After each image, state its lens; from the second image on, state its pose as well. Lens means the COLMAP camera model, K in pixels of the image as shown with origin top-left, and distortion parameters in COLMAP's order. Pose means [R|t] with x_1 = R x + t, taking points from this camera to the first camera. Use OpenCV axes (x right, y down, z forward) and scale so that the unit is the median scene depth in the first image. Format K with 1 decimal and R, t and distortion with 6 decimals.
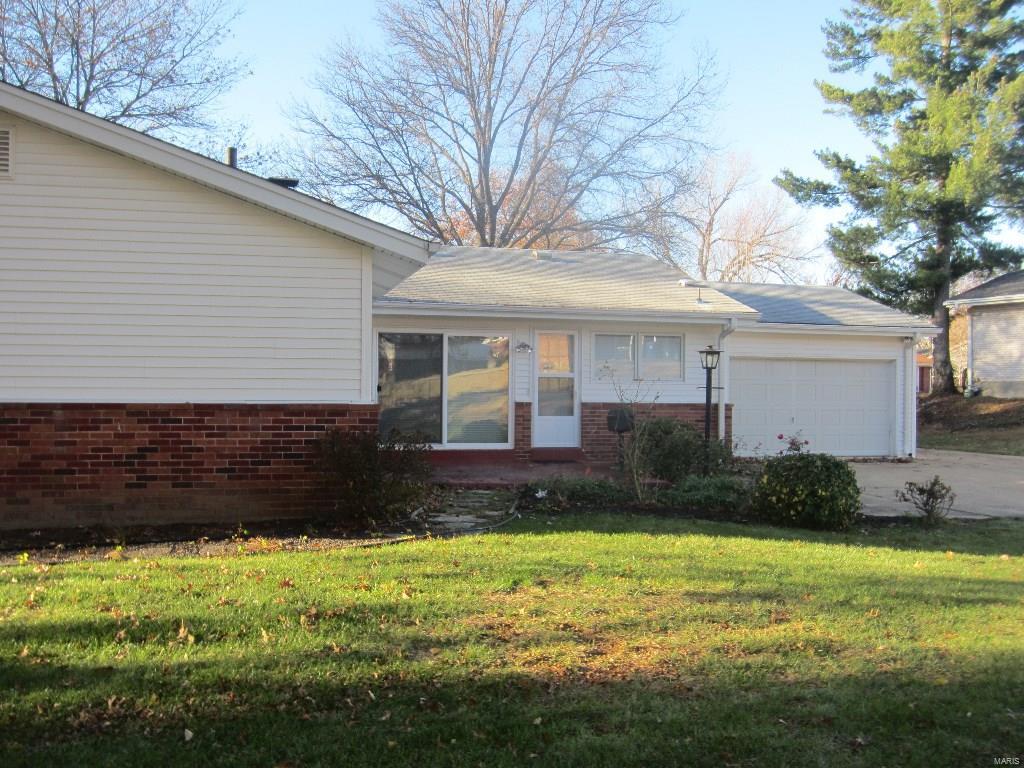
lens RADIAL K [[994.0, 0, 512.4], [0, 994.0, 387.8], [0, 0, 1]] dist [-0.046633, 0.000000]
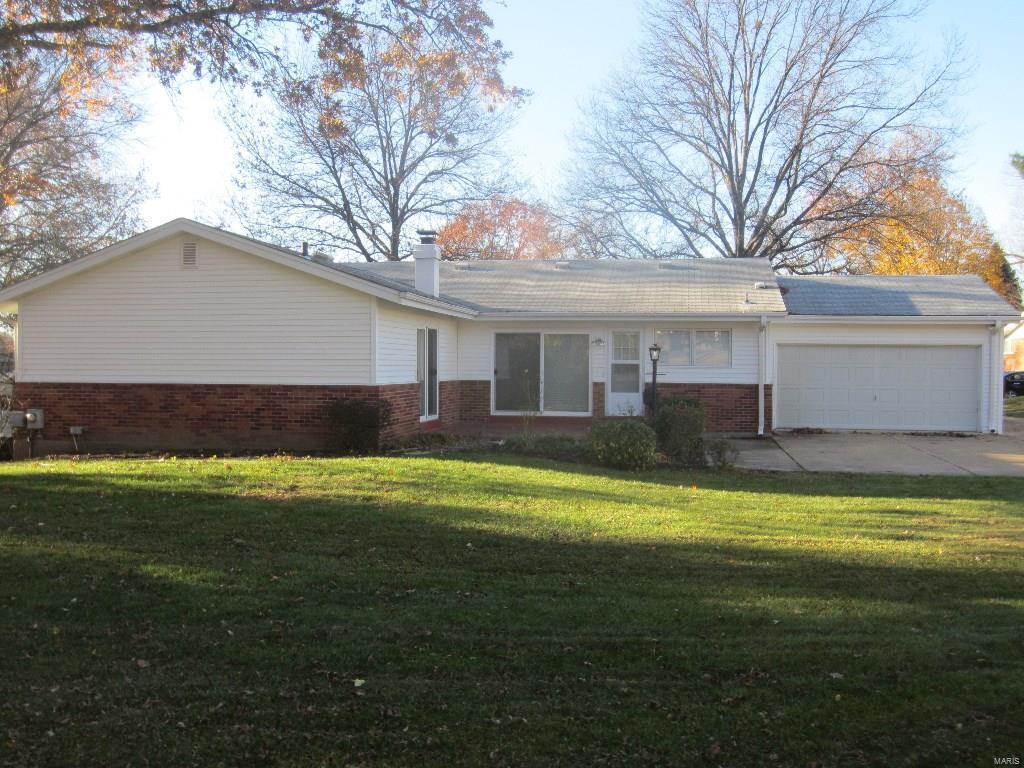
lens RADIAL K [[994.0, 0, 511.6], [0, 994.0, 383.4], [0, 0, 1]] dist [-0.046633, 0.000000]
pose [[0.905879, 0.007645, -0.423467, 0.484134], [0.002833, 0.999705, 0.024110, -0.017085], [0.423527, -0.023040, 0.905591, -0.279833]]
